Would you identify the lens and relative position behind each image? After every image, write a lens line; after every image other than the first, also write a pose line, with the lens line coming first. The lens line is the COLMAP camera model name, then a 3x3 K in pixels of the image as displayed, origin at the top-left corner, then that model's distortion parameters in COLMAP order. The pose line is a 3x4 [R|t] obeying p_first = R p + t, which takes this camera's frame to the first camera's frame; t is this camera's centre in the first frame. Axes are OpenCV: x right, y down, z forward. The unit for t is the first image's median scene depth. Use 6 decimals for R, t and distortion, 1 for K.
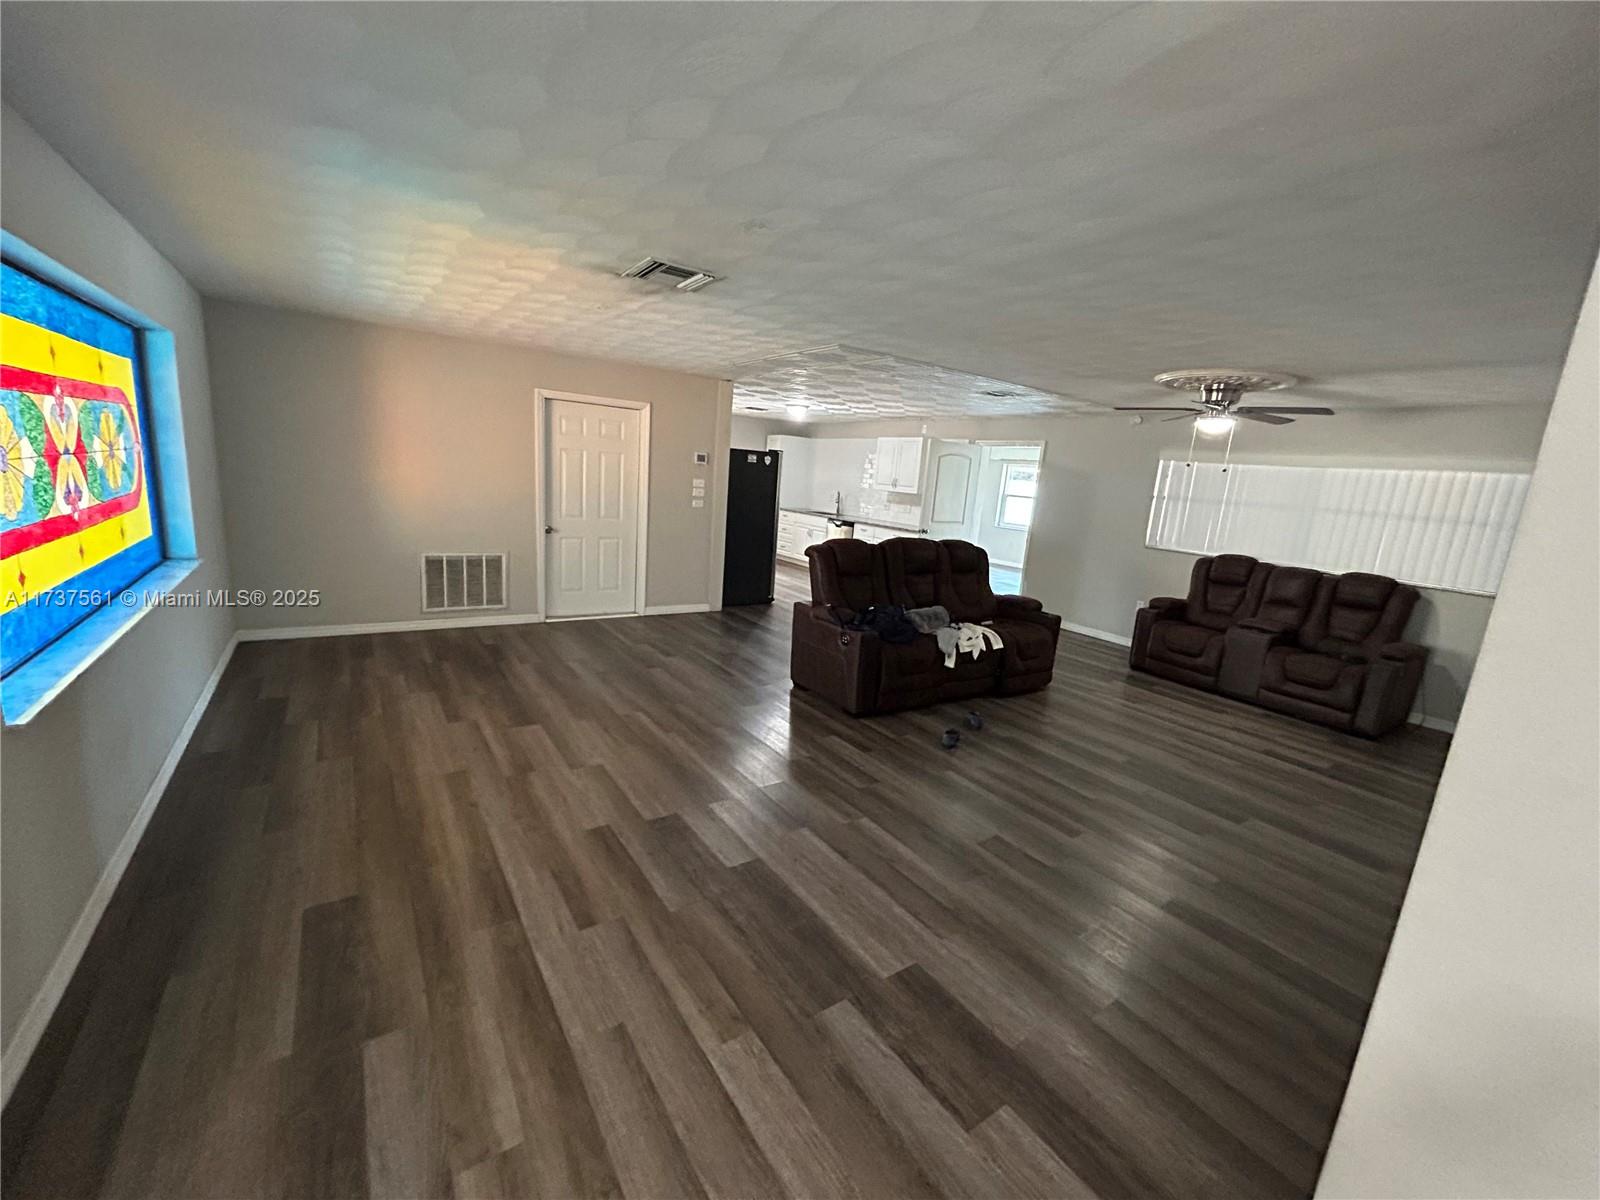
lens RADIAL K [[637.5, 0, 803.9], [0, 637.5, 611.6], [0, 0, 1]] dist [-0.008573, 0.000039]
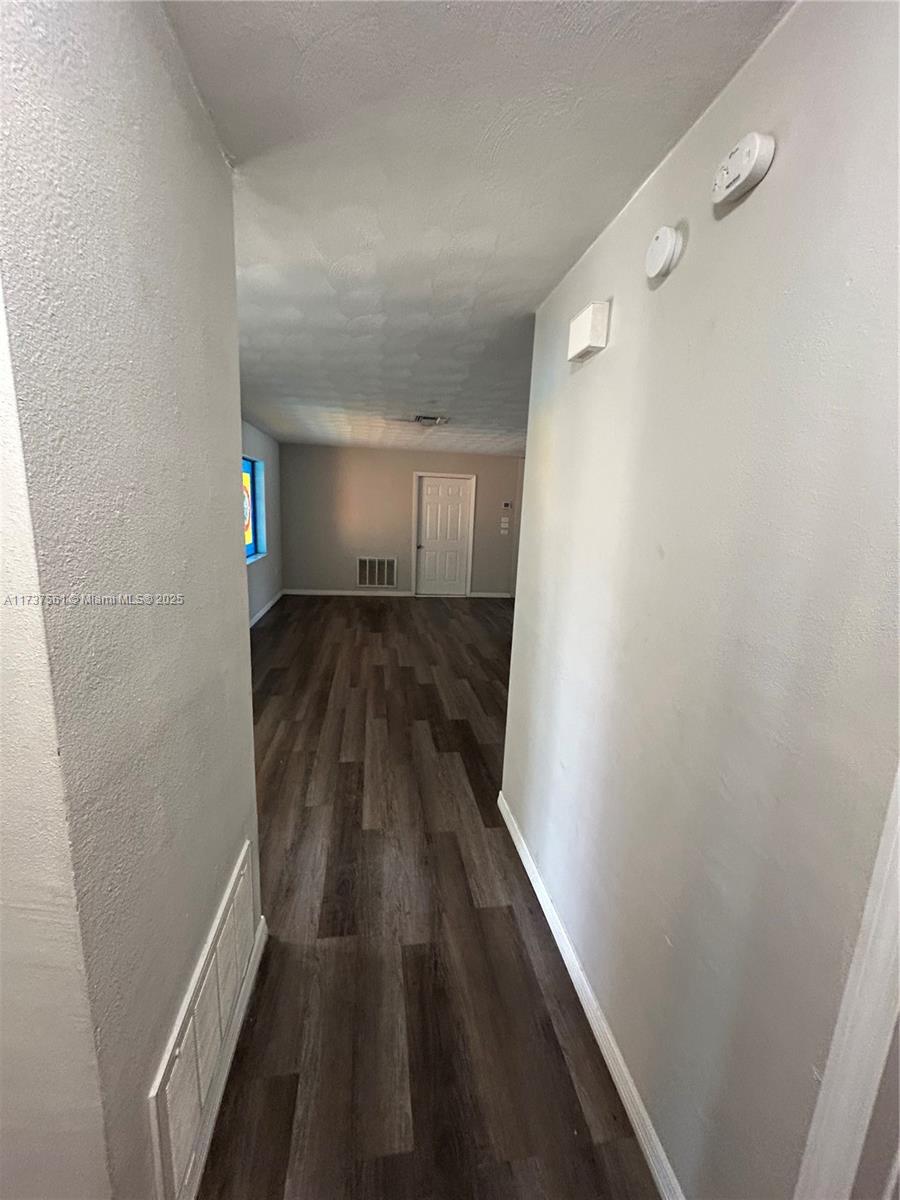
lens RADIAL K [[484.4, 0, 446.8], [0, 484.4, 598.0], [0, 0, 1]] dist [0.001974, 0.000628]
pose [[0.893102, 0.042844, -0.447810, 0.572565], [-0.068877, 0.996740, -0.042004, 0.137283], [0.444551, 0.068358, 0.893142, -0.389999]]
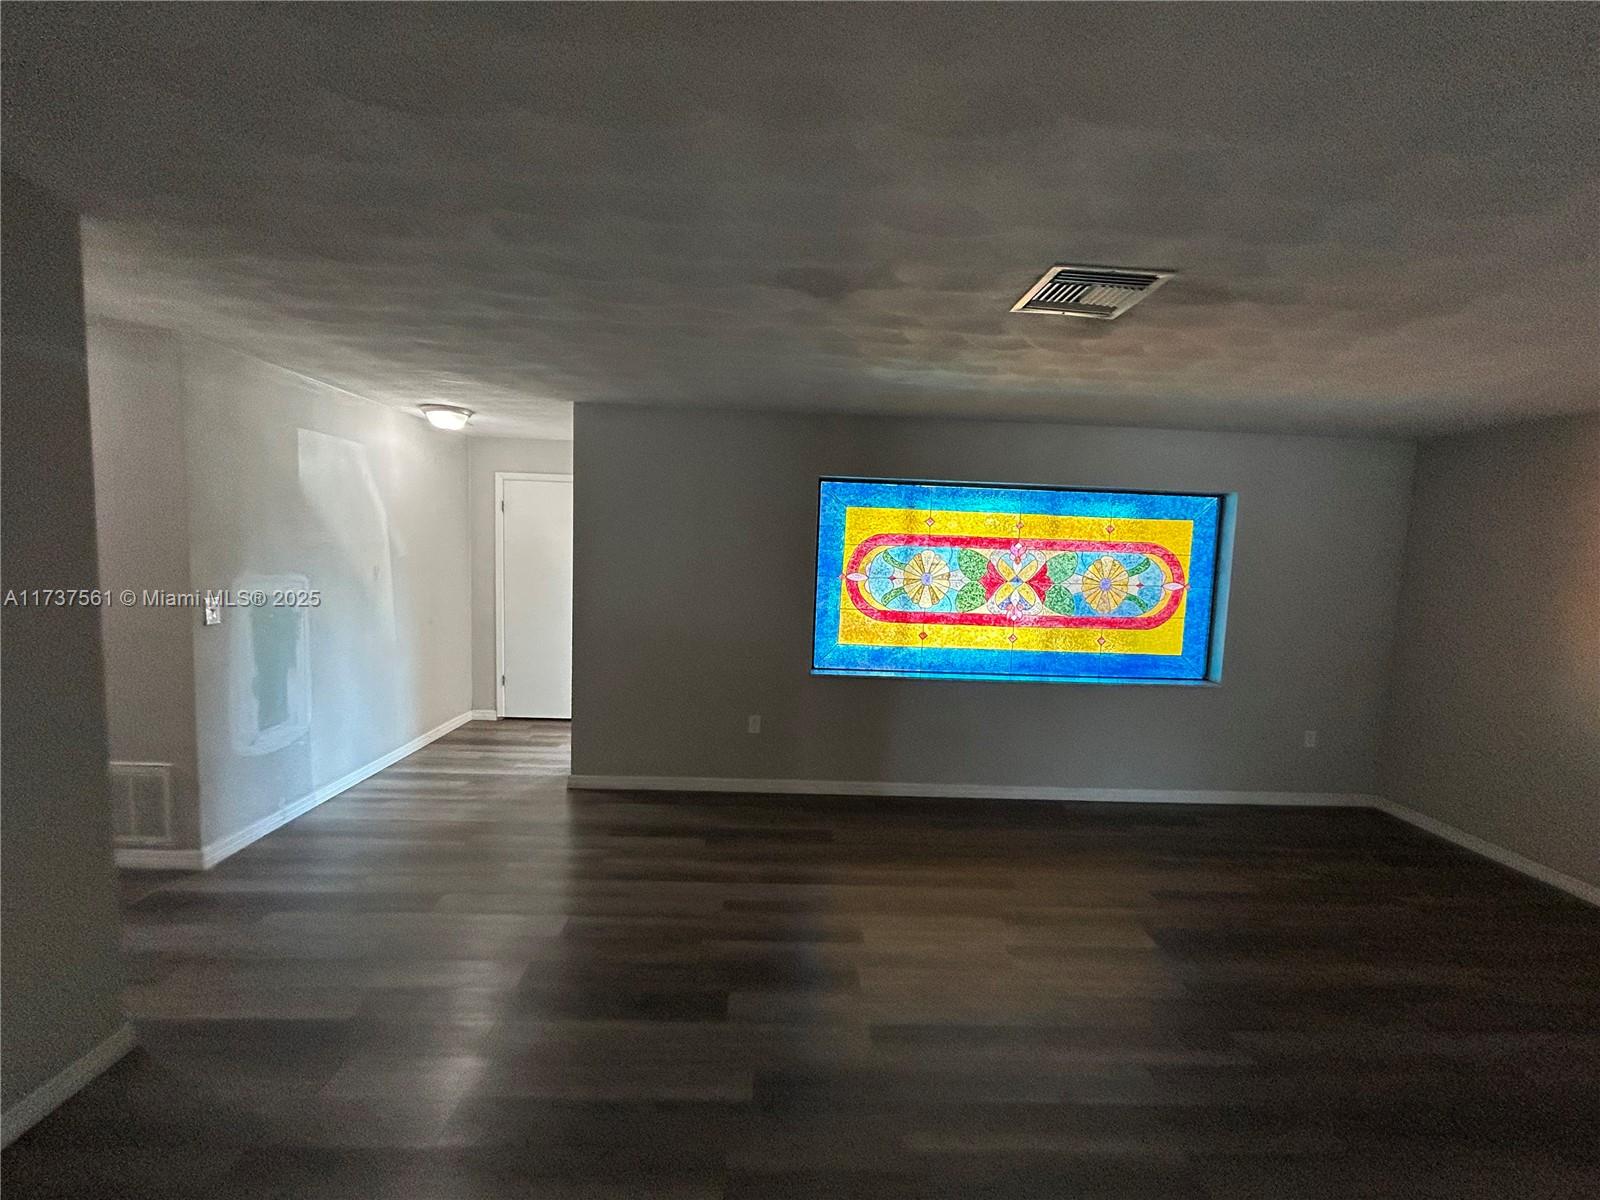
lens RADIAL K [[645.8, 0, 800.0], [0, 645.8, 600.0], [0, 0, 1]] dist [0.001974, 0.000628]
pose [[-0.534244, -0.030990, -0.844762, 0.489373], [-0.259675, 0.957026, 0.129116, -0.212683], [0.804458, 0.288343, -0.519333, 1.119667]]
